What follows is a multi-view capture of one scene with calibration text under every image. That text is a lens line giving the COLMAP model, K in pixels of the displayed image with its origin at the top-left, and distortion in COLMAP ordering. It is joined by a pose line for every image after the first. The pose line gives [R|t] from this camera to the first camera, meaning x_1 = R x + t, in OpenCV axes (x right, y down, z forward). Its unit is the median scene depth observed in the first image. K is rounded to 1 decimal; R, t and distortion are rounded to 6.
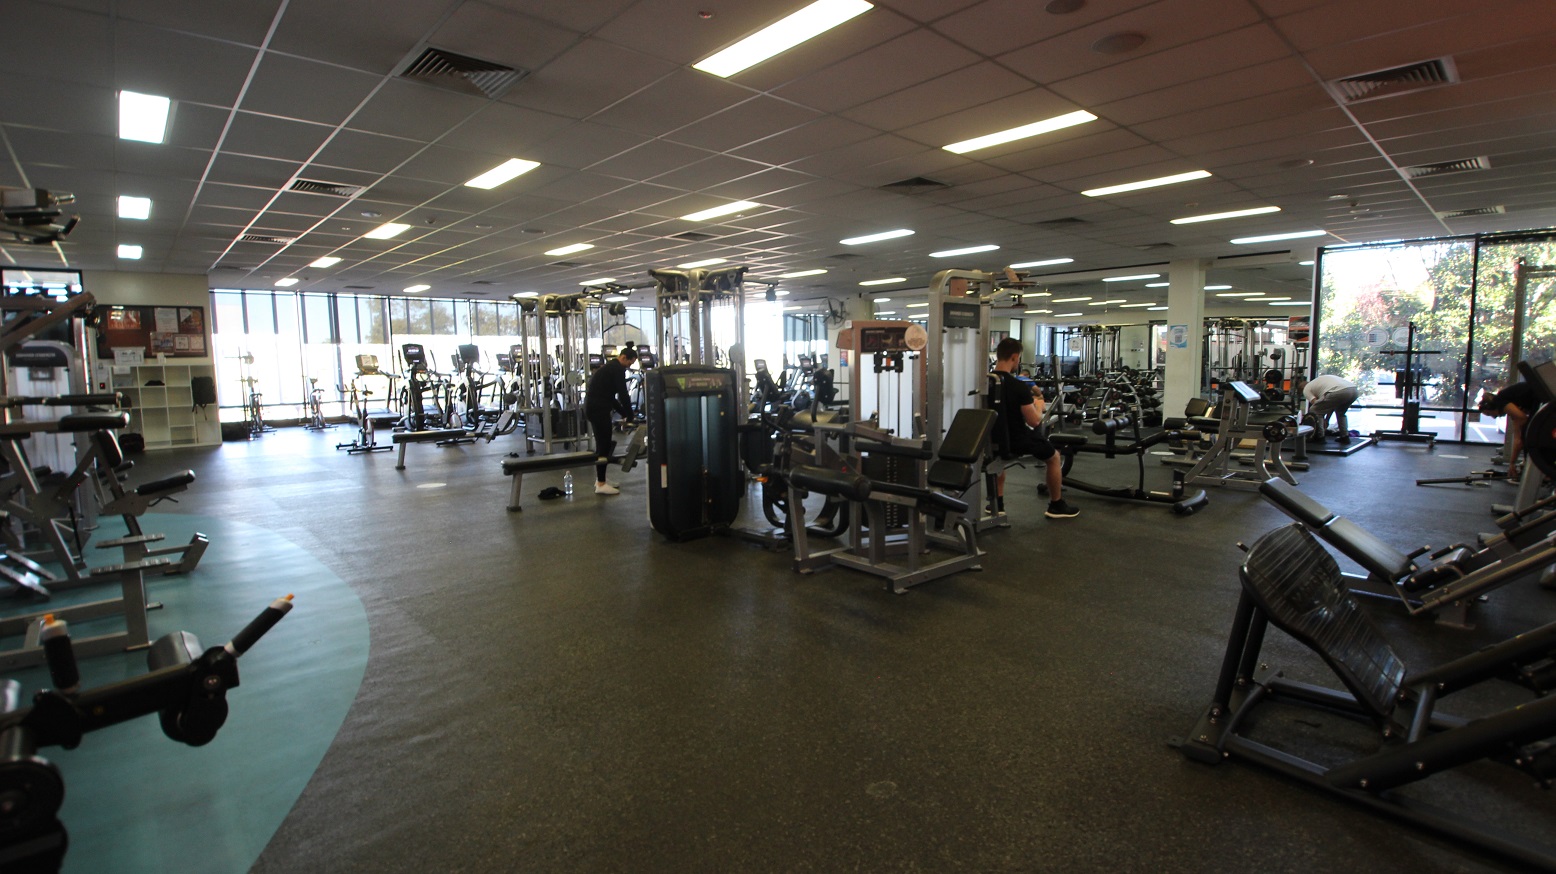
lens RADIAL K [[709.9, 0, 778.0], [0, 709.9, 437.0], [0, 0, 1]] dist [0.002226, -0.014942]
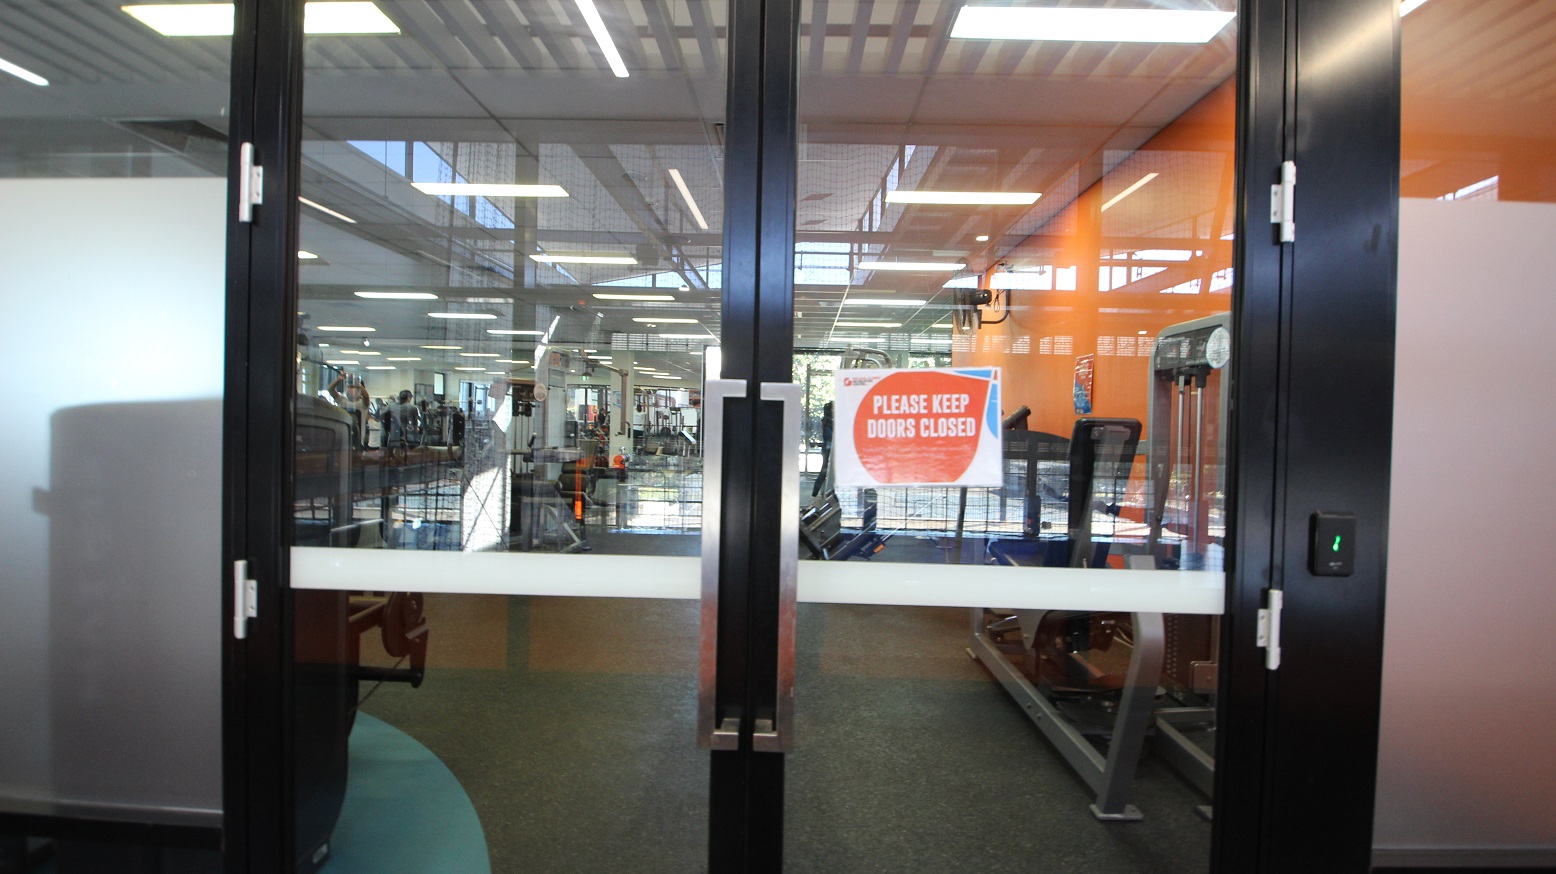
lens RADIAL K [[709.9, 0, 778.0], [0, 709.9, 437.0], [0, 0, 1]] dist [0.002226, -0.014942]
pose [[0.703718, 0.012982, 0.710361, -0.153403], [0.043021, 0.997220, -0.060844, 0.017529], [-0.709176, 0.073378, 0.701203, -0.107385]]
